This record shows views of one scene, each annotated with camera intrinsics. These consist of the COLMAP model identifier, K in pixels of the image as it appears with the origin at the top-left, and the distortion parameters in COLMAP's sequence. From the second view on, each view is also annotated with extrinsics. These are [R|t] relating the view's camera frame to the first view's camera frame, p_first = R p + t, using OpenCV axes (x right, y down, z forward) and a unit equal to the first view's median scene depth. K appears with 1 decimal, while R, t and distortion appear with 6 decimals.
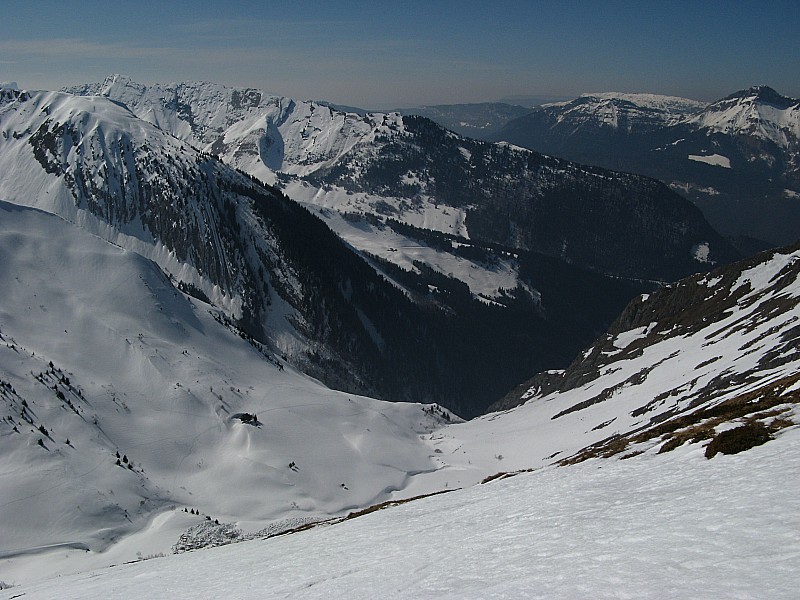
lens RADIAL K [[826.4, 0, 394.3], [0, 826.4, 300.5], [0, 0, 1]] dist [-0.128300, 0.000000]
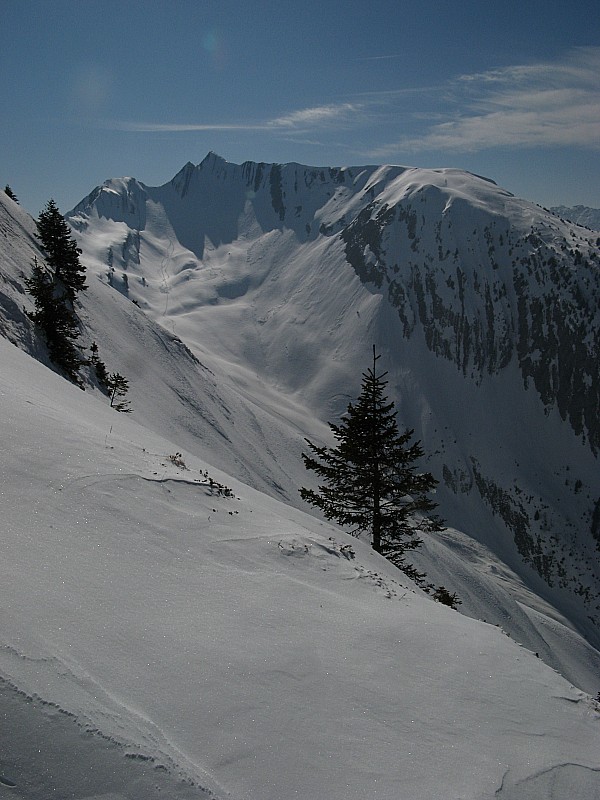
lens RADIAL K [[826.4, 0, 300.3], [0, 826.4, 400.4], [0, 0, 1]] dist [-0.128300, 0.000000]
pose [[0.868331, 0.056343, -0.492774, -0.167958], [-0.094184, 0.994180, -0.052292, -0.036169], [0.486960, 0.091819, 0.868585, 0.460892]]
